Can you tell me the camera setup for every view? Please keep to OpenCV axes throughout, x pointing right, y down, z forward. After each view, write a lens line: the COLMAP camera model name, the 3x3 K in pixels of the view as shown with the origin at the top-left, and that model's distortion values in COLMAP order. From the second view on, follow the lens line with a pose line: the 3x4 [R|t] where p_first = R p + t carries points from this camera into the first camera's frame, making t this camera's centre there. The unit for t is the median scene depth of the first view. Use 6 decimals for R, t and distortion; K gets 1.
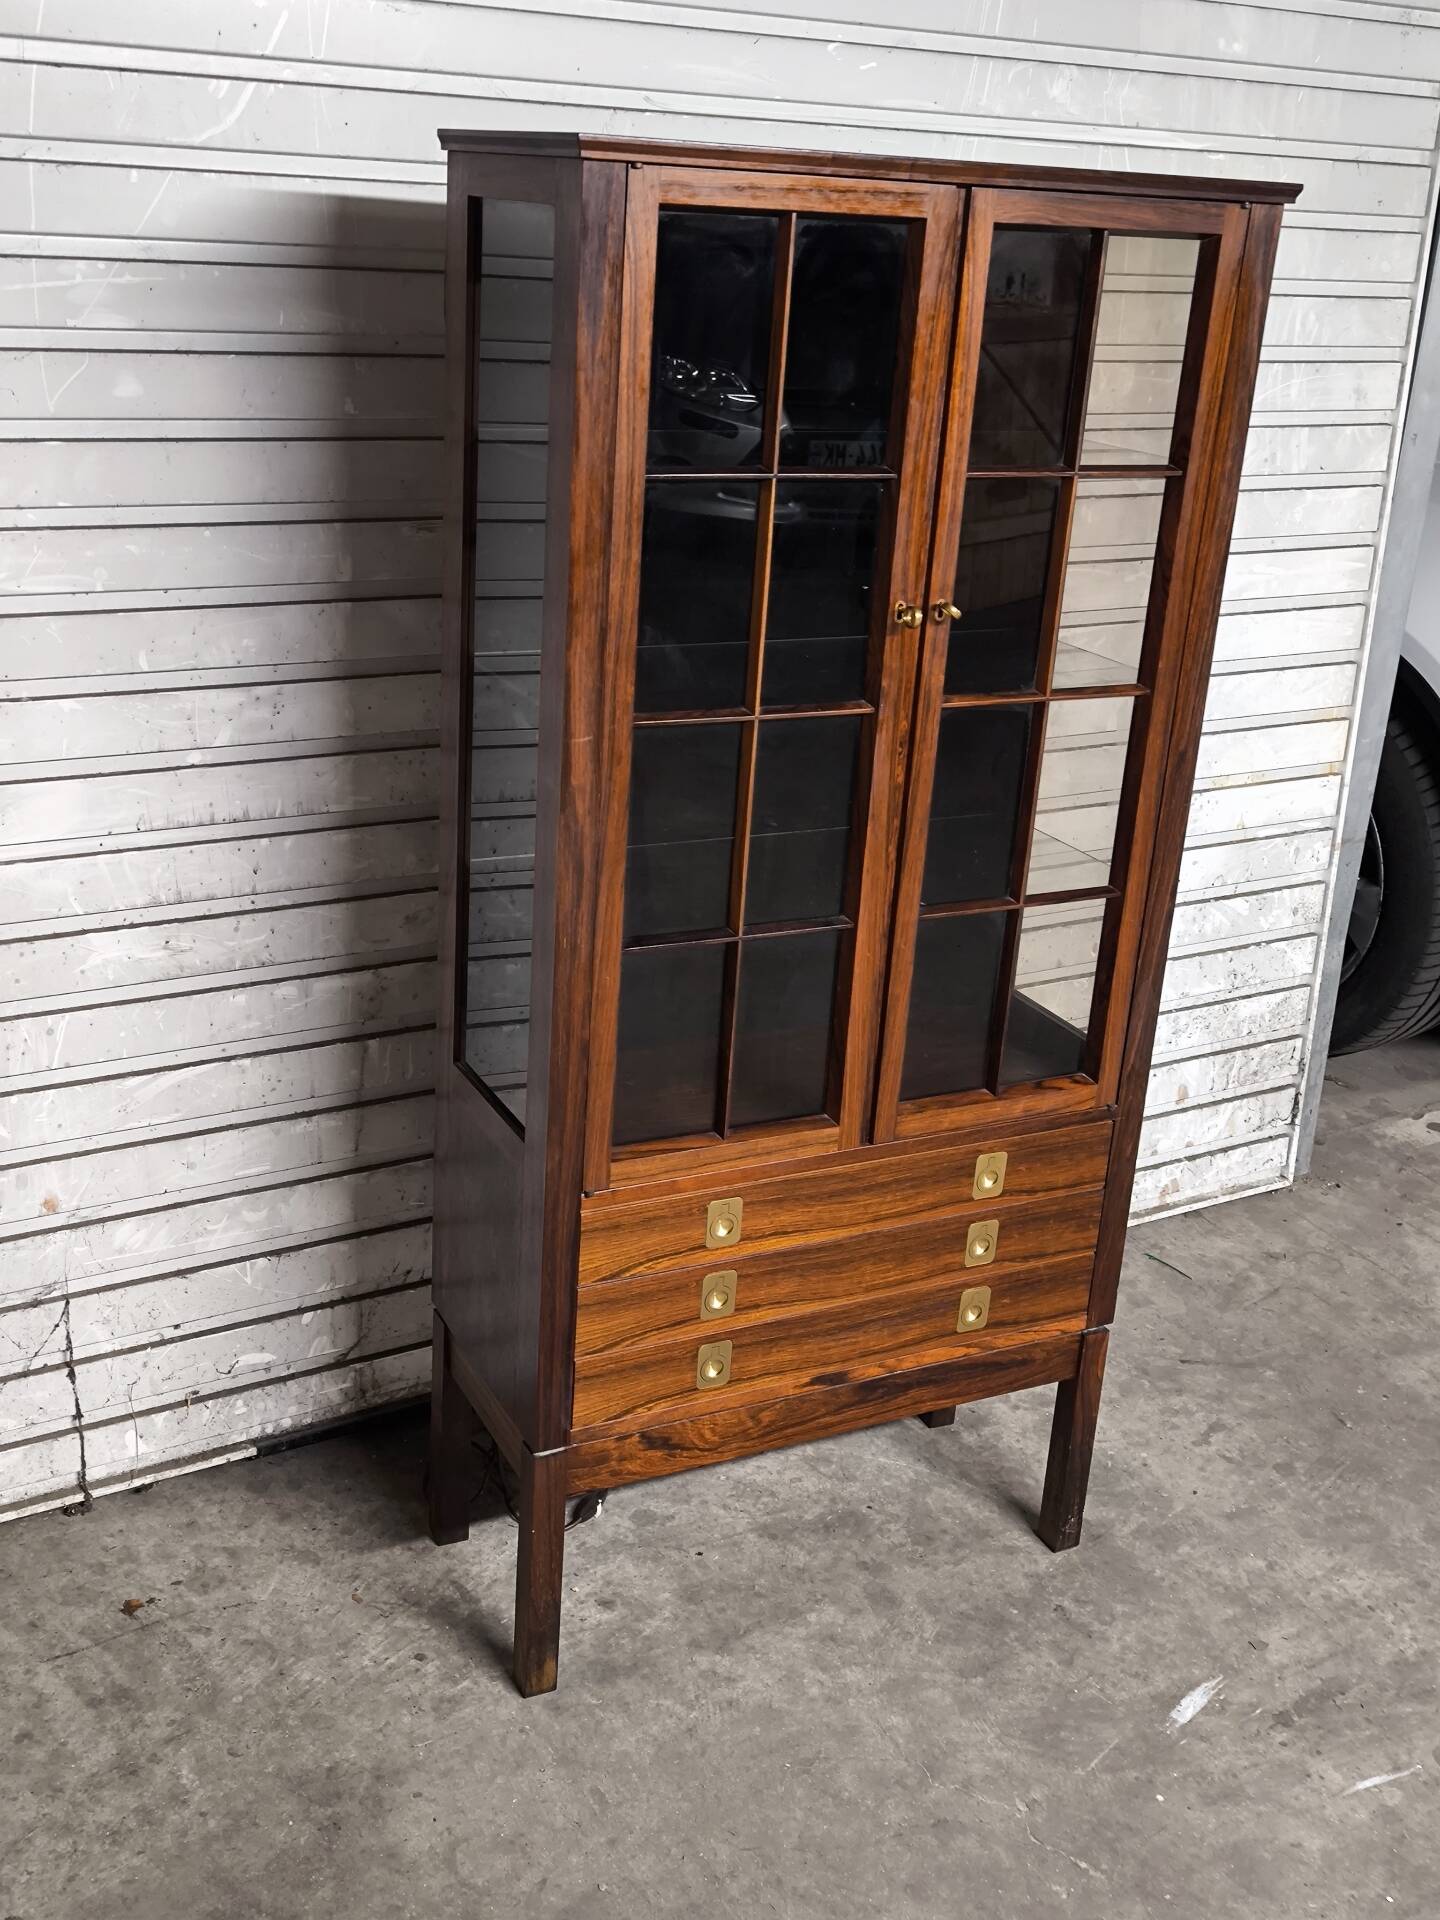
lens RADIAL K [[2060.9, 0, 712.4], [0, 2060.9, 949.7], [0, 0, 1]] dist [0.036942, 0.000000]
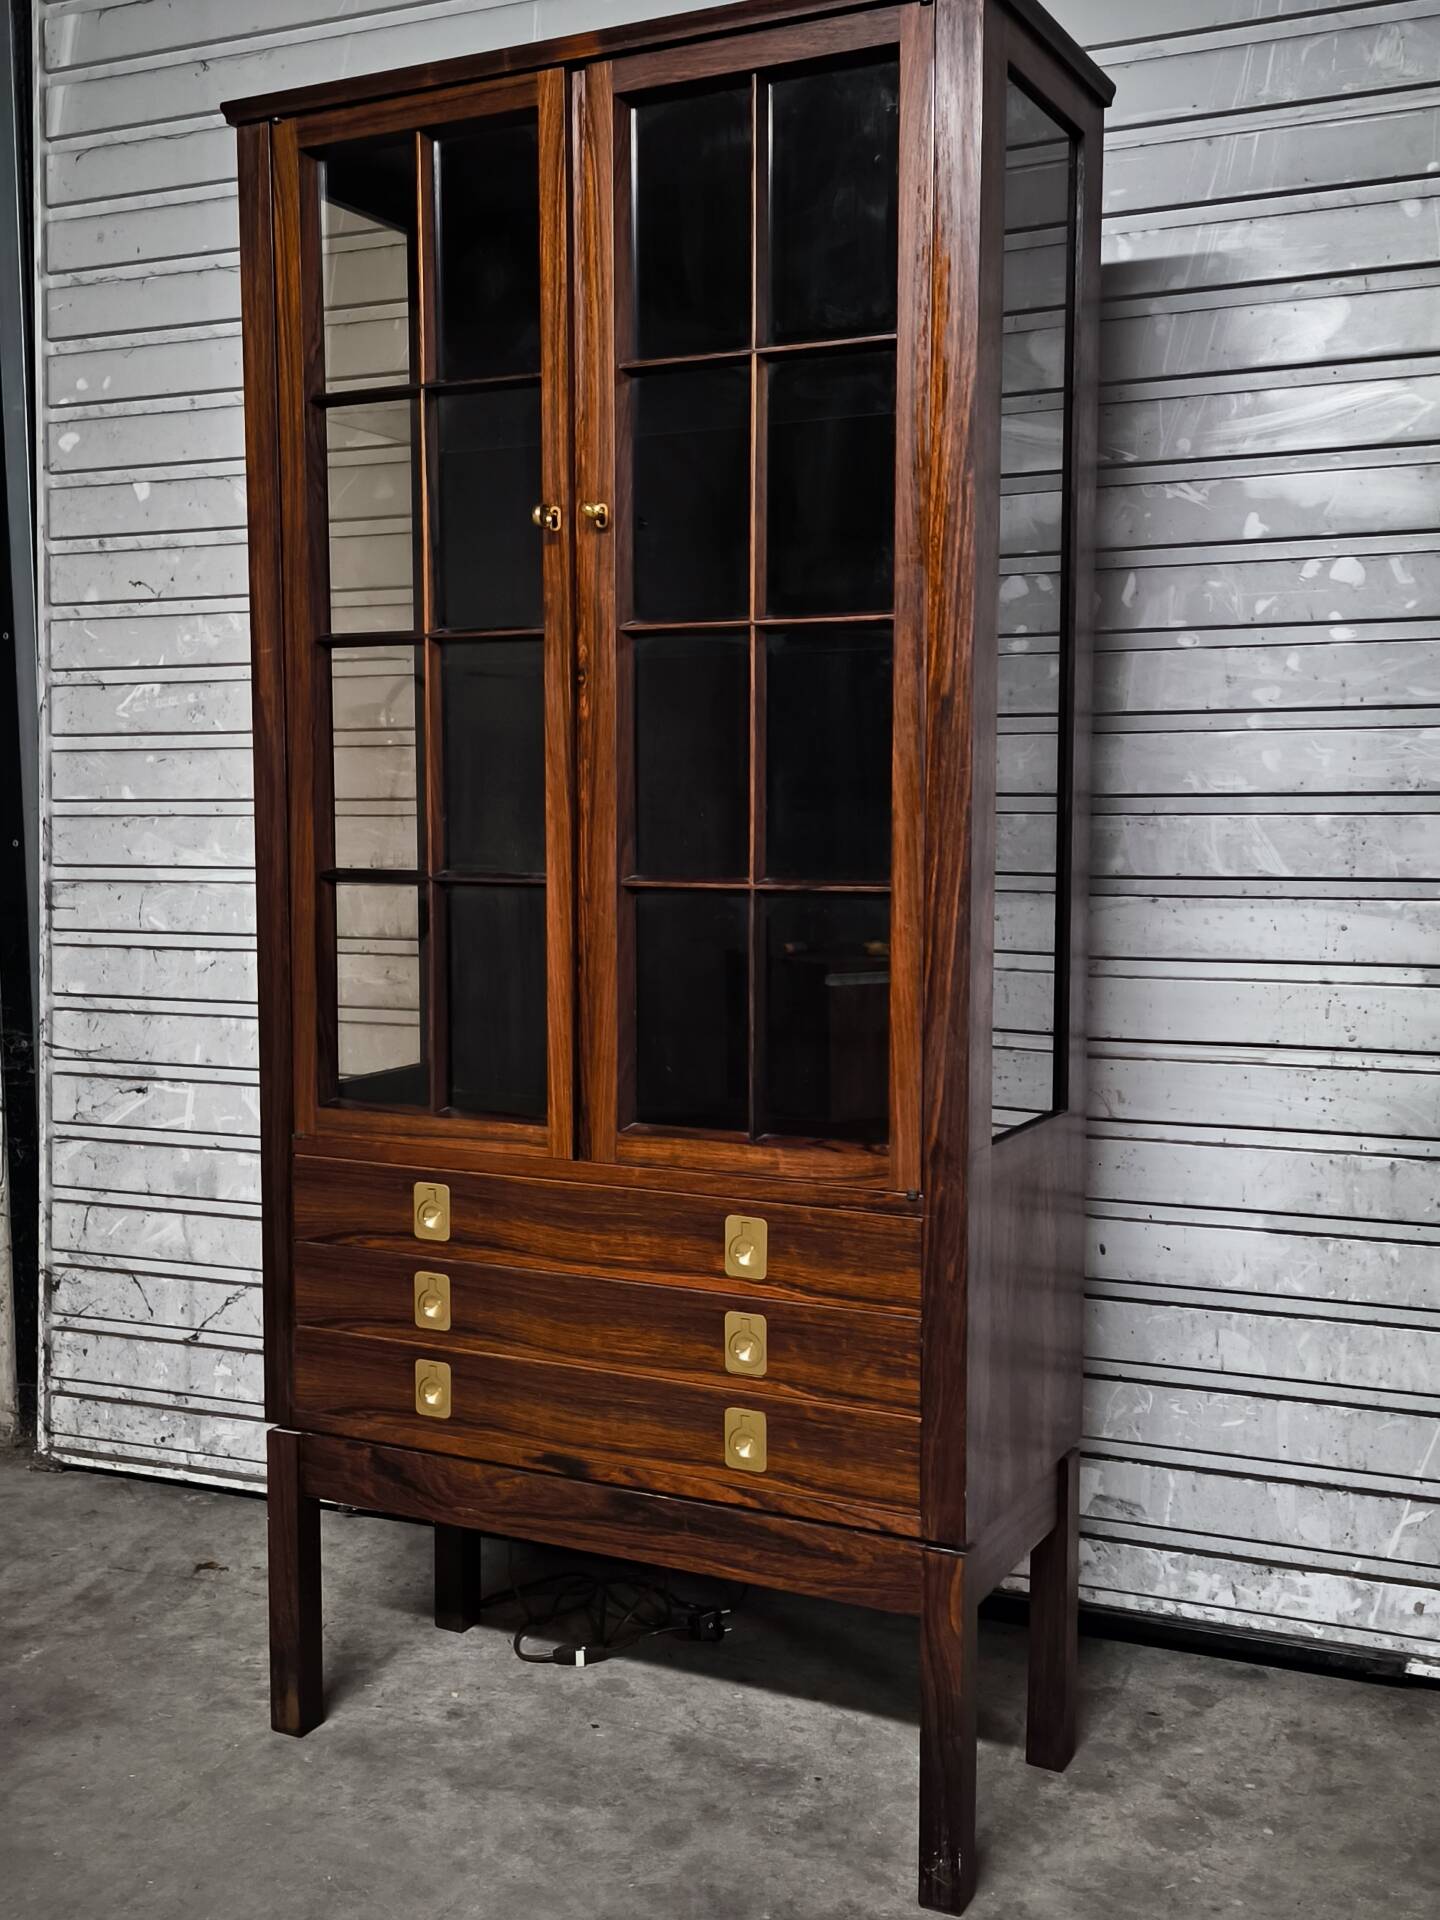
lens RADIAL K [[2072.8, 0, 702.7], [0, 2072.8, 942.2], [0, 0, 1]] dist [0.035937, 0.000000]
pose [[0.586156, -0.001368, -0.810197, 0.759448], [-0.249267, 0.951190, -0.181945, 0.145477], [0.770900, 0.308603, 0.557205, 0.509068]]
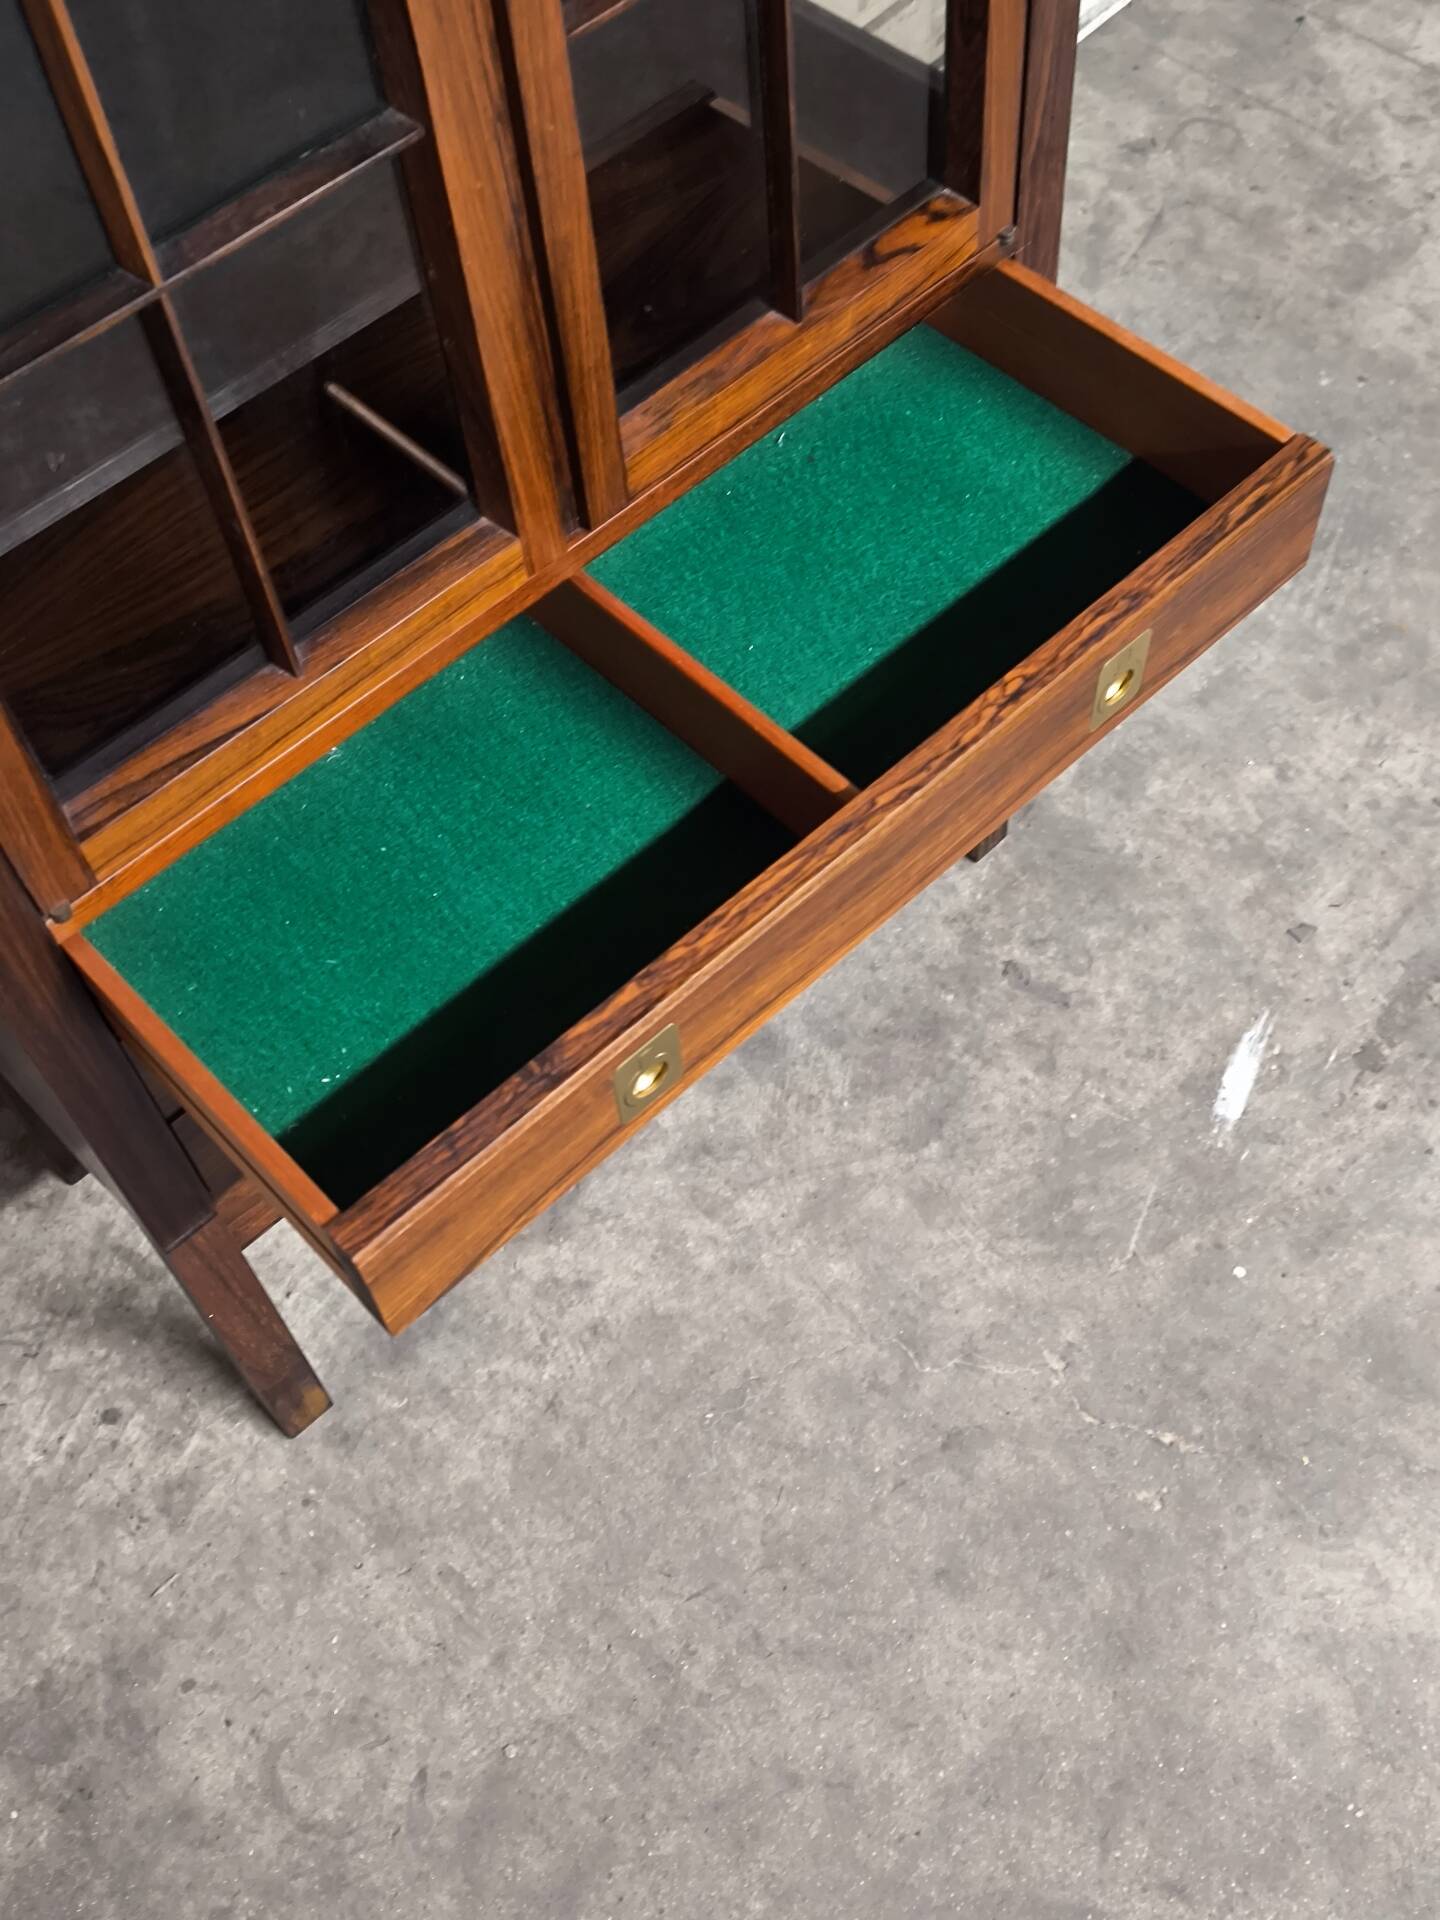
lens RADIAL K [[2060.9, 0, 705.8], [0, 2060.9, 983.8], [0, 0, 1]] dist [0.036942, 0.000000]
pose [[0.948659, -0.313043, 0.045279, 0.046141], [0.224432, 0.767064, 0.601034, -0.103738], [-0.222882, -0.560015, 0.797939, 0.523915]]
